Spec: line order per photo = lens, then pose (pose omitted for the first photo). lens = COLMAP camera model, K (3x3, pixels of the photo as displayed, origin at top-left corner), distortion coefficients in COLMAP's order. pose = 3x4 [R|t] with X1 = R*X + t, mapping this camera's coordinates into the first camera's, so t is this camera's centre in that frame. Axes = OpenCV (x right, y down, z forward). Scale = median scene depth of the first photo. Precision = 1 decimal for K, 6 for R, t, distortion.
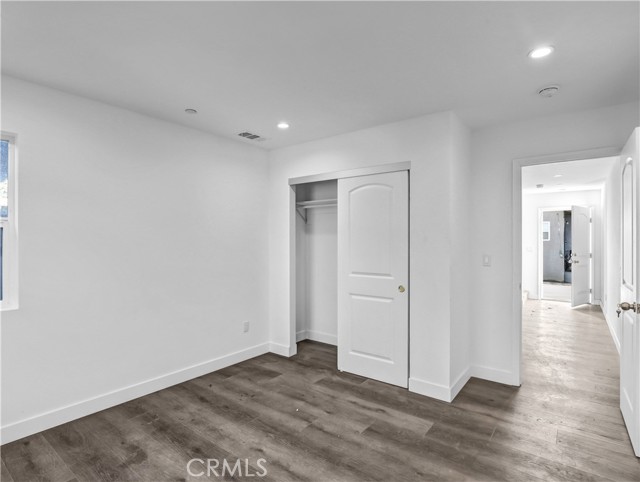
lens RADIAL K [[334.1, 0, 320.0], [0, 334.1, 241.0], [0, 0, 1]] dist [-0.017881, 0.000865]
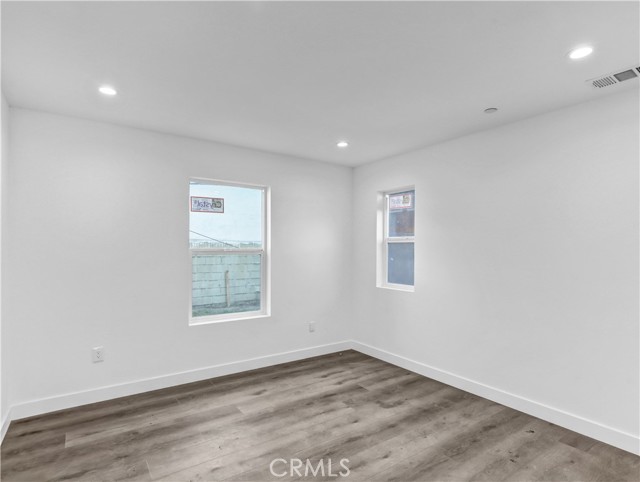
lens RADIAL K [[334.1, 0, 320.0], [0, 334.1, 241.0], [0, 0, 1]] dist [-0.017881, 0.000865]
pose [[-0.292395, -0.026185, -0.955939, 0.710814], [-0.000418, 0.999628, -0.027254, -0.000966], [0.956298, -0.007570, -0.292297, 0.908997]]
